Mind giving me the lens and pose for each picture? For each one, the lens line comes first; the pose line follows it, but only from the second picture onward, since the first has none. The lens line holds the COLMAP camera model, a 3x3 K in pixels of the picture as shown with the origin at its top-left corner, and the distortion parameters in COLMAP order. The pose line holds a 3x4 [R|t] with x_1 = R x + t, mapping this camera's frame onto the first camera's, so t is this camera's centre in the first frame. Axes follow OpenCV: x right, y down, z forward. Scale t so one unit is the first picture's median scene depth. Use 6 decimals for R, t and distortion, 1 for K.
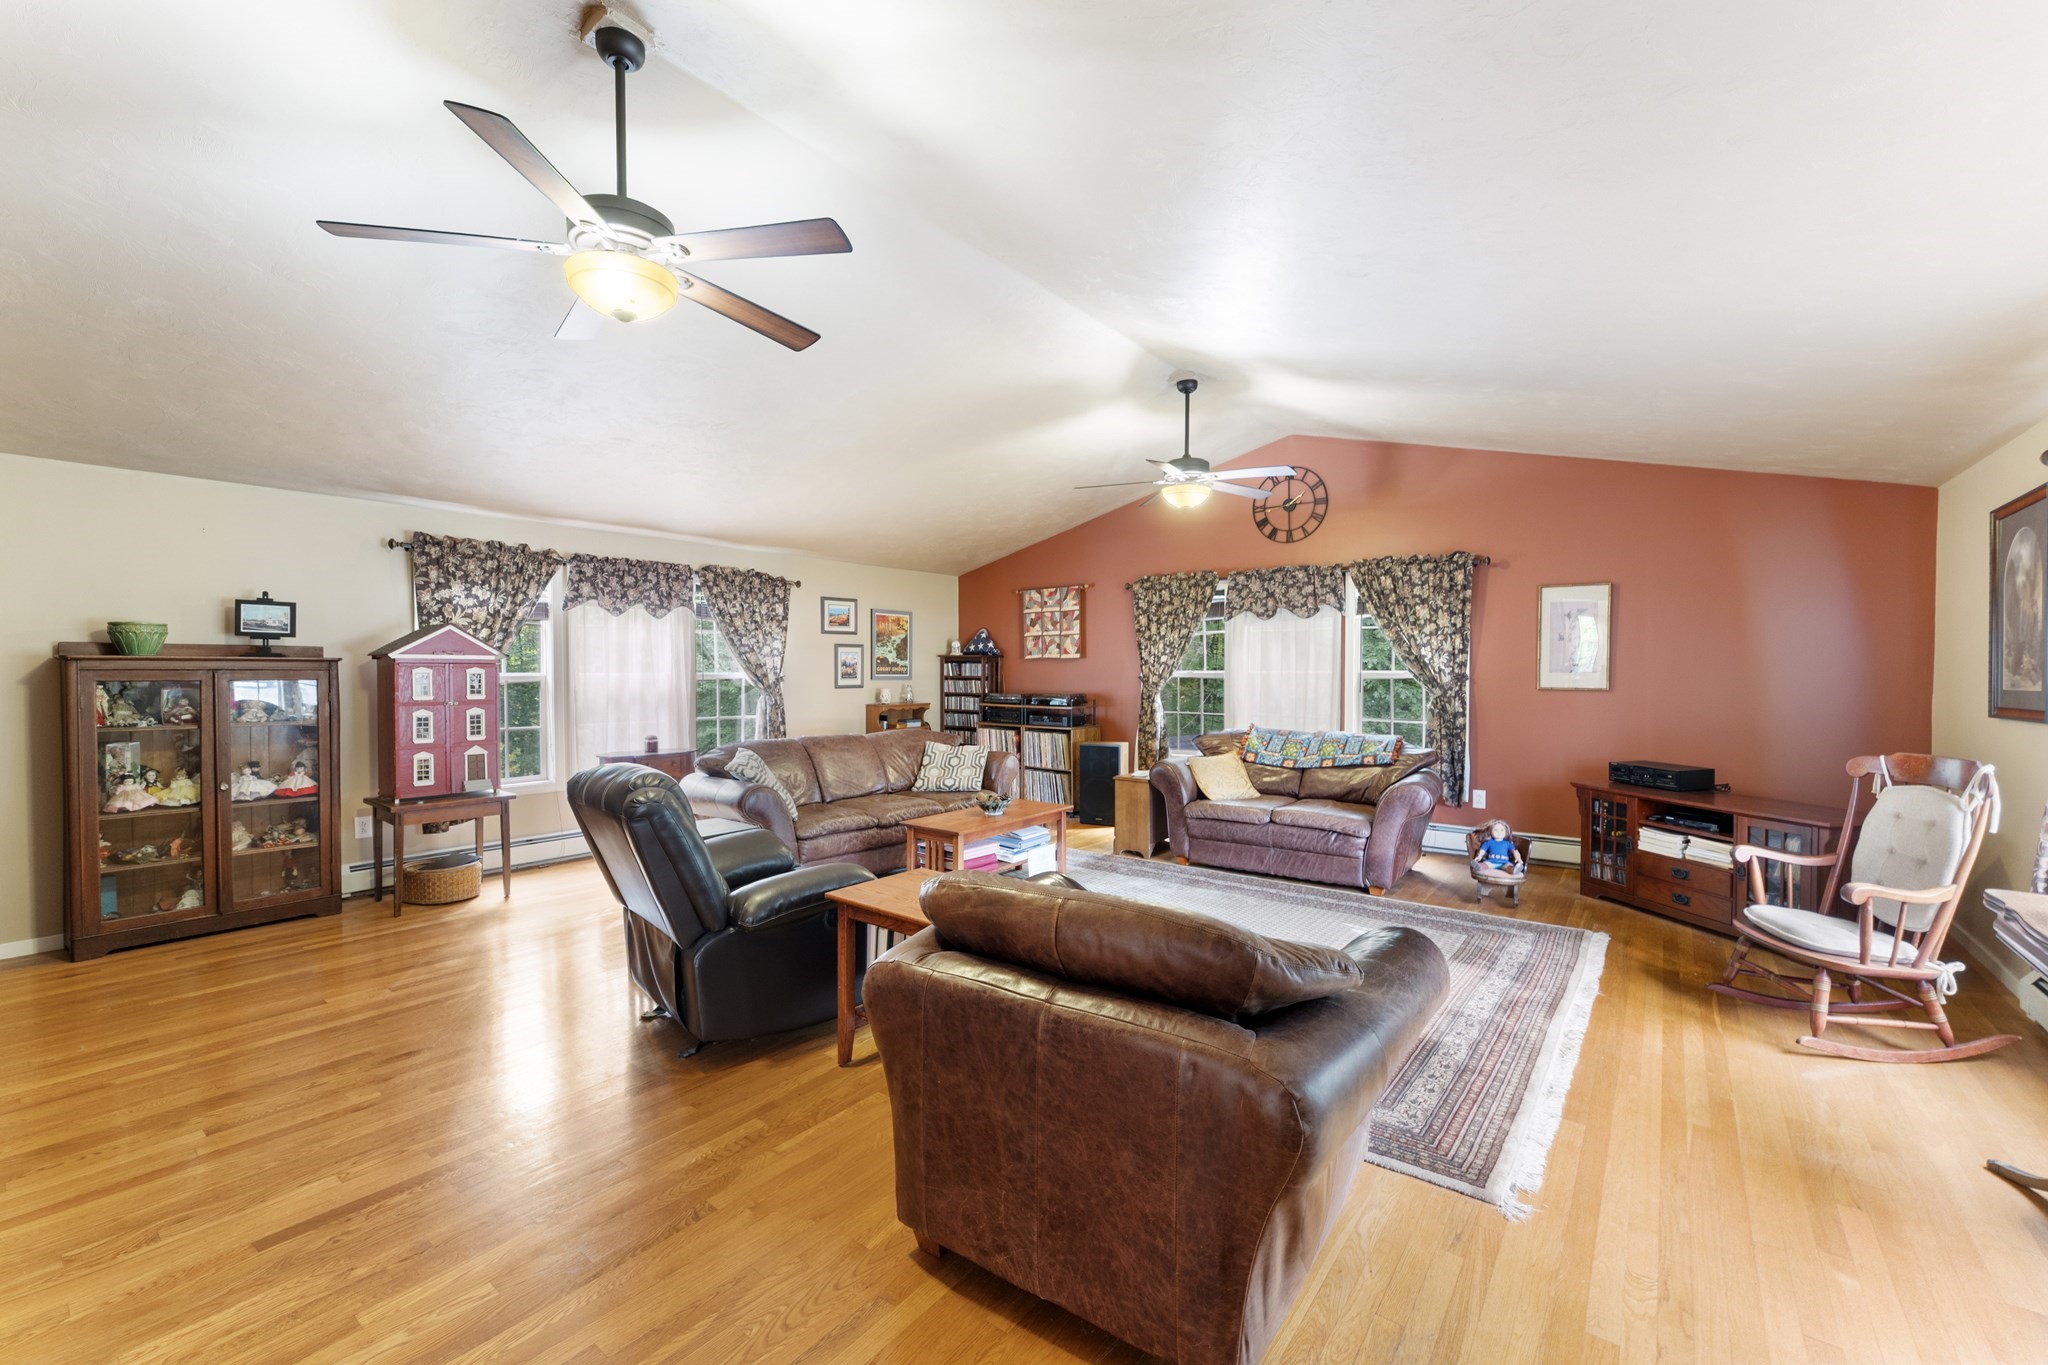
lens RADIAL K [[823.3, 0, 1025.5], [0, 823.3, 683.8], [0, 0, 1]] dist [0.001946, -0.001068]
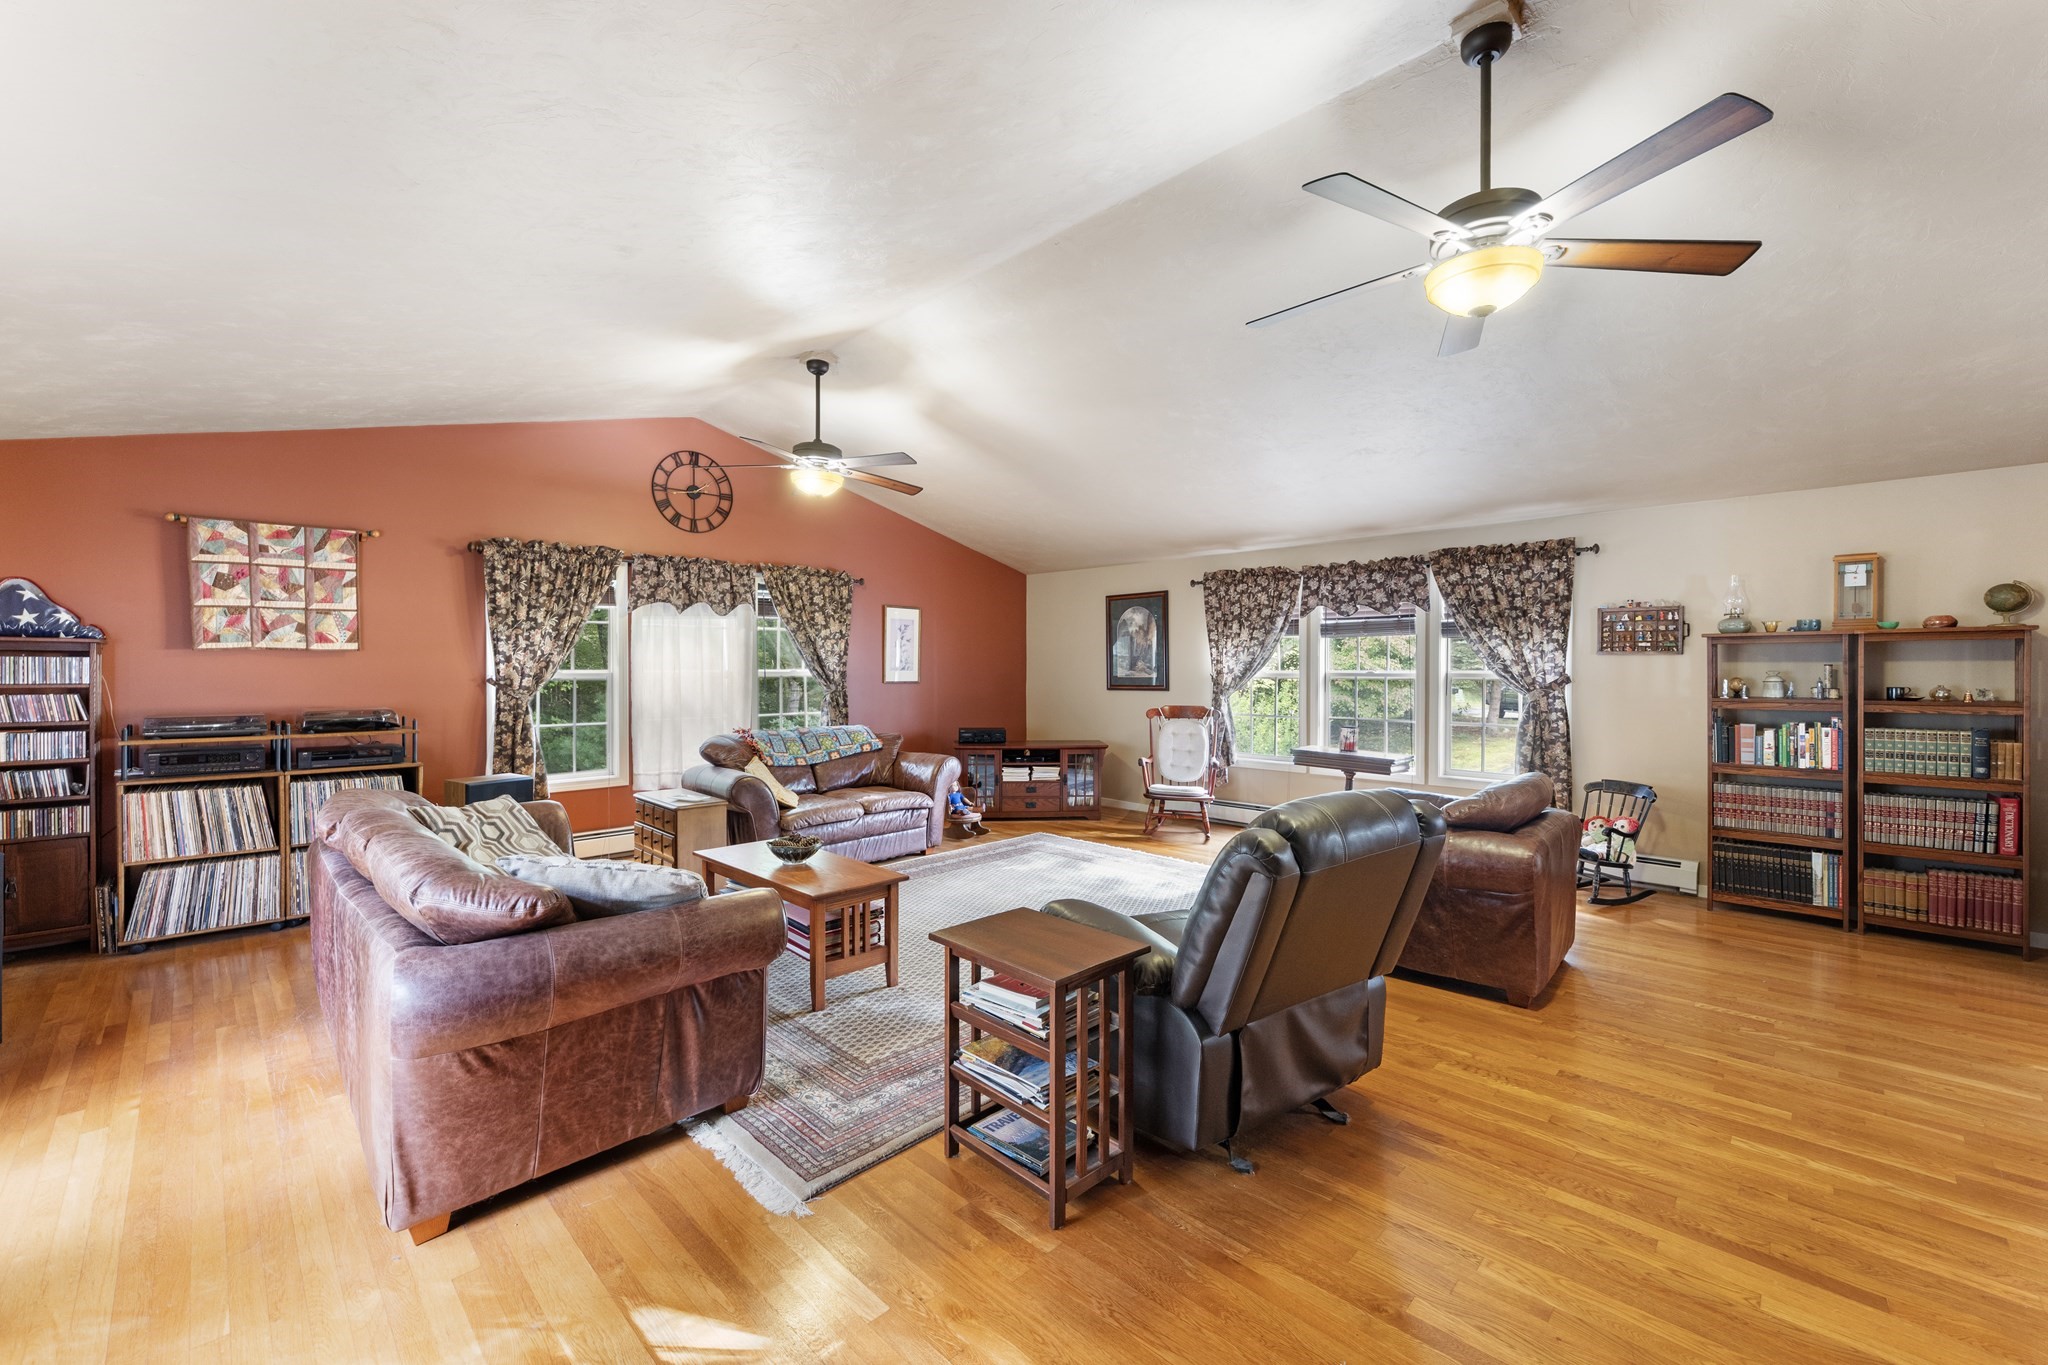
lens RADIAL K [[823.3, 0, 1020.3], [0, 823.3, 671.4], [0, 0, 1]] dist [0.001946, -0.001068]
pose [[0.127671, -0.003661, 0.991810, -0.632851], [0.020049, 0.999798, 0.001110, -0.009024], [-0.991614, 0.019743, 0.127718, 0.589773]]
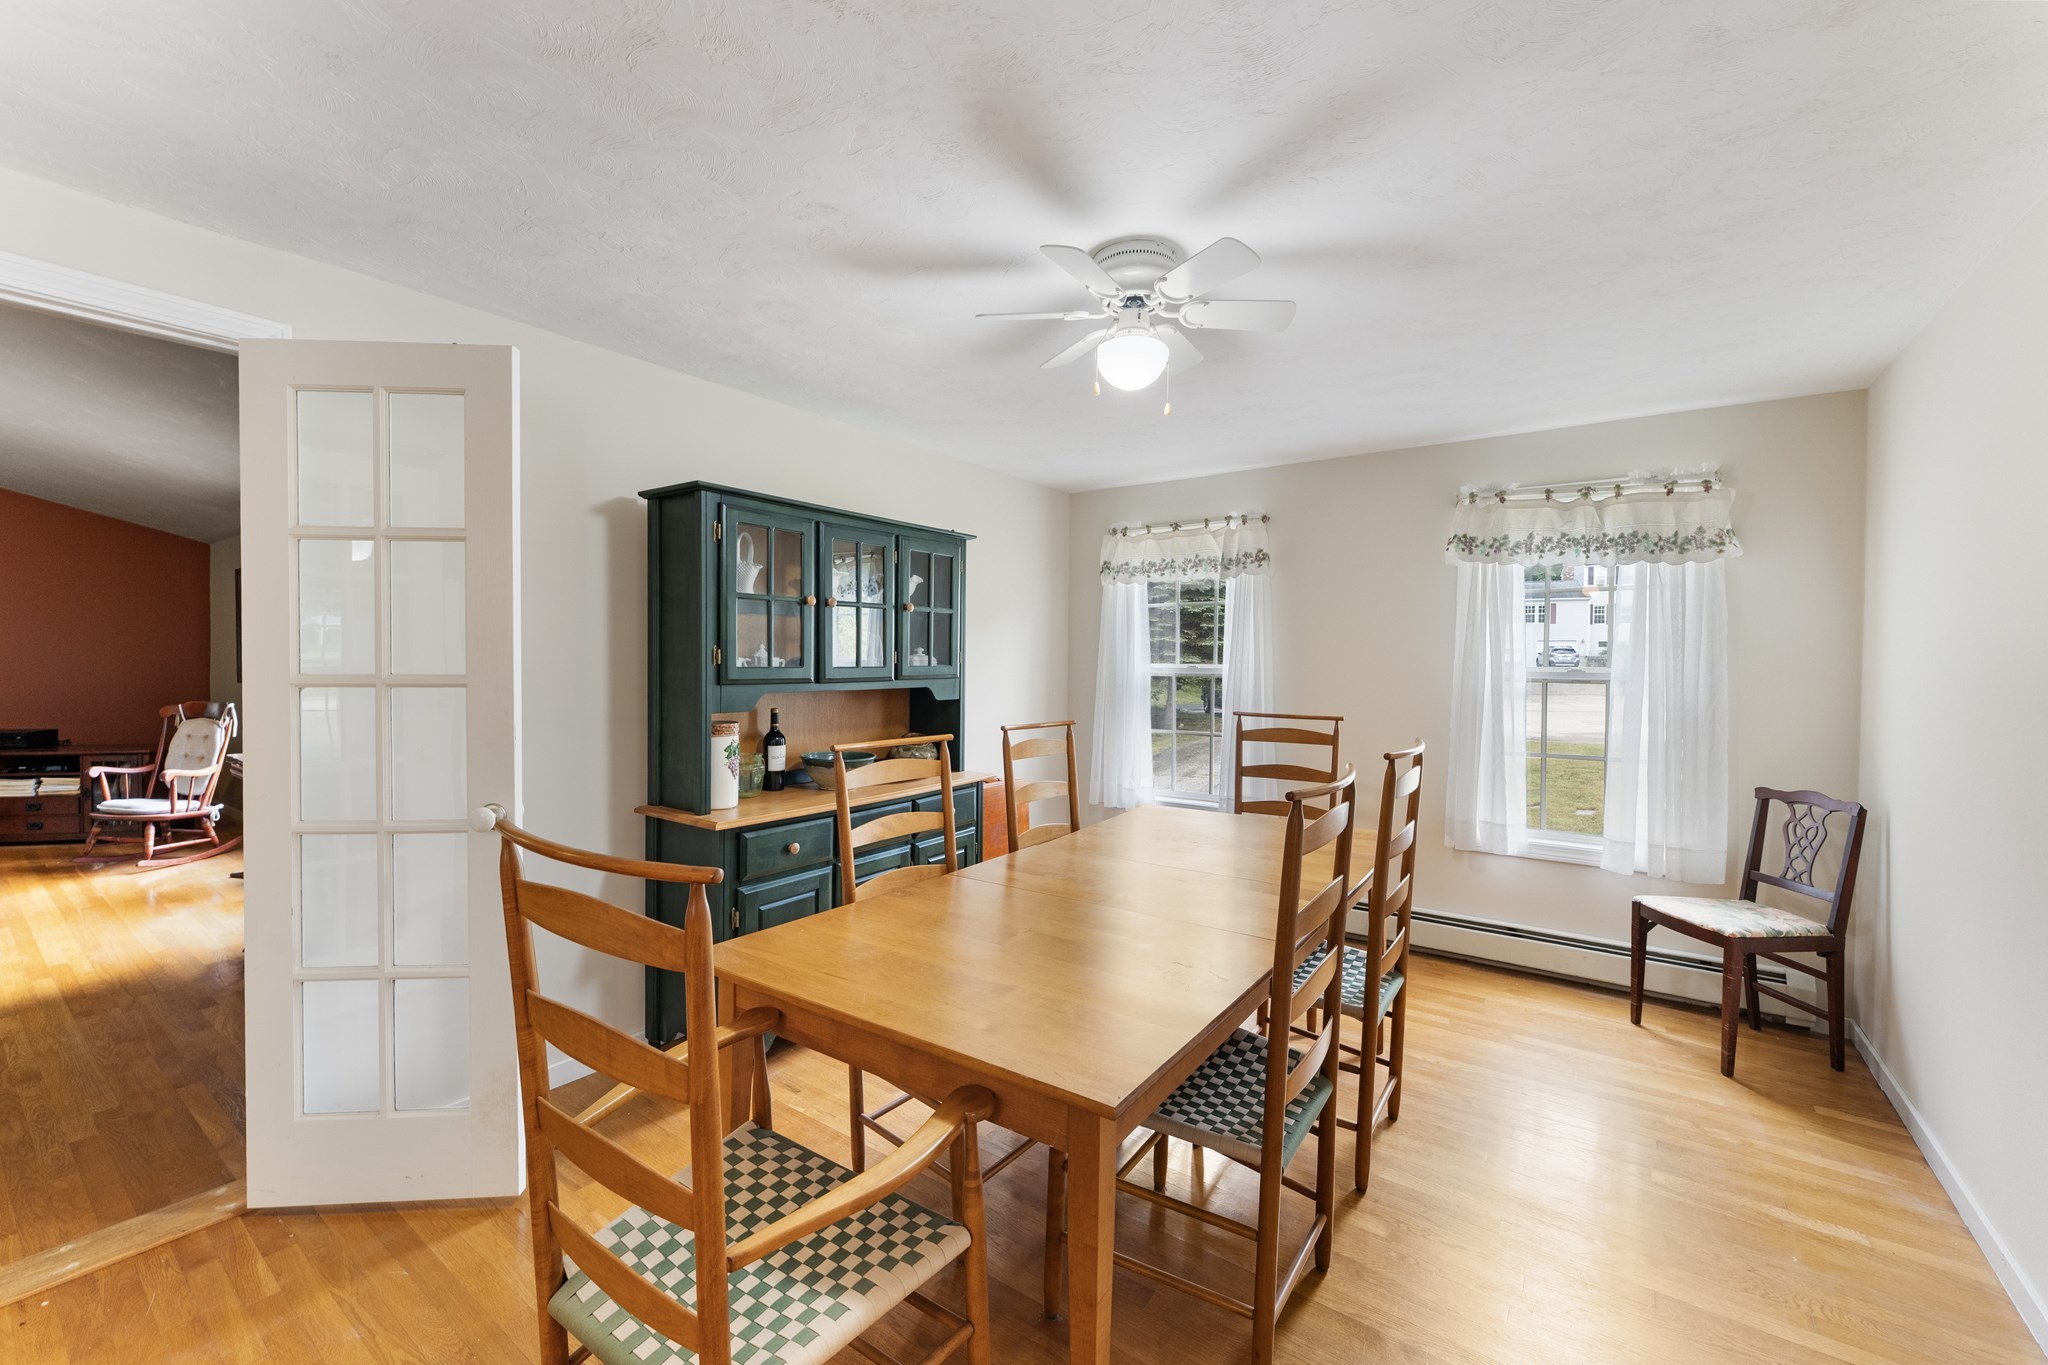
lens RADIAL K [[823.3, 0, 1026.0], [0, 823.3, 672.4], [0, 0, 1]] dist [0.001946, -0.001068]
pose [[-0.034266, -0.008909, 0.999373, -0.449461], [0.013736, 0.999862, 0.009384, 0.013853], [-0.999318, 0.014049, -0.034139, -0.430454]]
